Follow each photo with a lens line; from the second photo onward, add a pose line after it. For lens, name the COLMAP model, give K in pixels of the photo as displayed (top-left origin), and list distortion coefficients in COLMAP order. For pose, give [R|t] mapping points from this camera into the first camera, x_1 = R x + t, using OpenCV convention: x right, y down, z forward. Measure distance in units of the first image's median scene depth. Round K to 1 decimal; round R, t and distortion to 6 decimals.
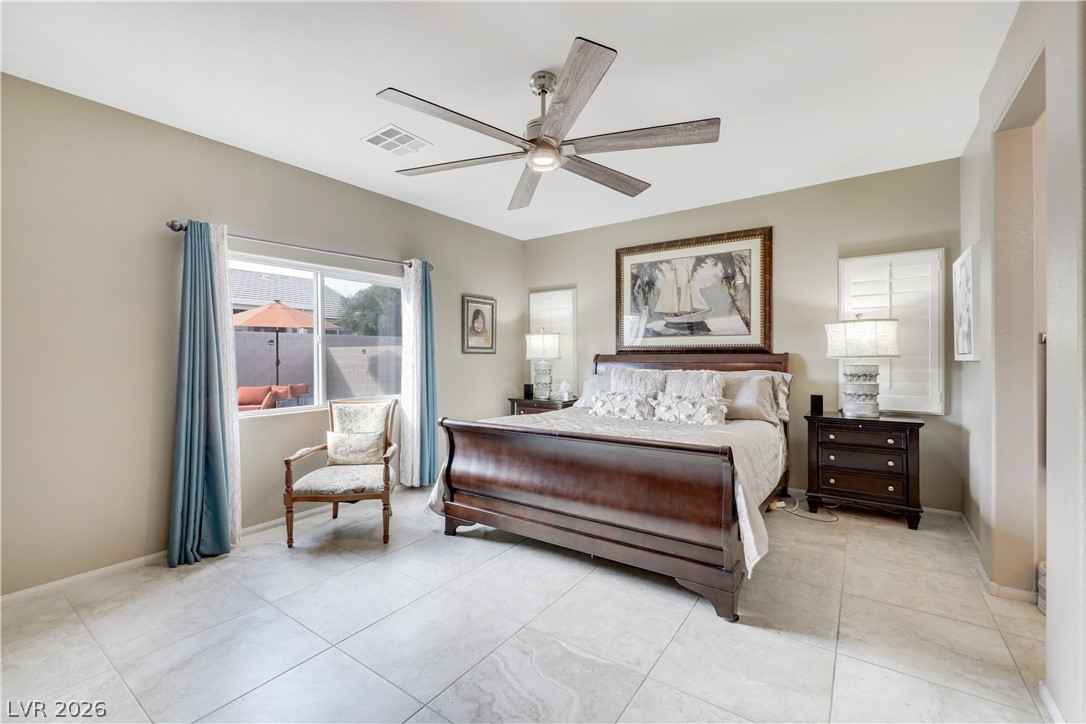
lens RADIAL K [[462.0, 0, 543.7], [0, 462.0, 360.1], [0, 0, 1]] dist [-0.000348, 0.000076]
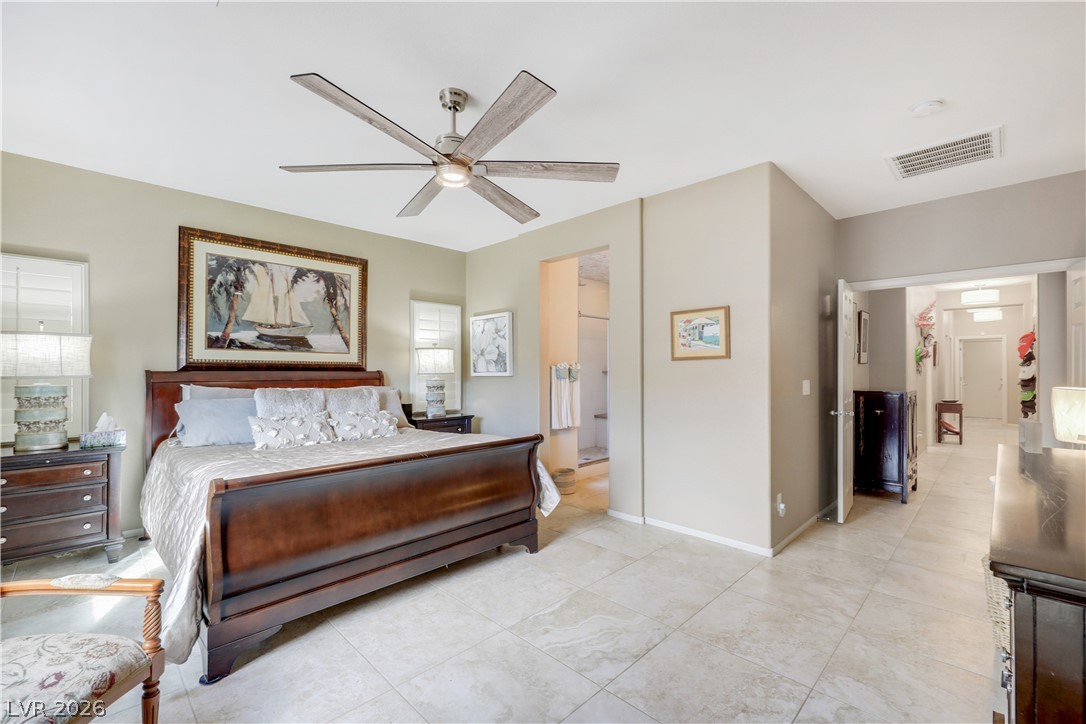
lens RADIAL K [[462.0, 0, 545.7], [0, 462.0, 365.4], [0, 0, 1]] dist [-0.000348, 0.000076]
pose [[0.155516, 0.017876, 0.987672, -0.537366], [0.008714, 0.999773, -0.019467, -0.002096], [-0.987795, 0.011634, 0.155325, 0.370850]]
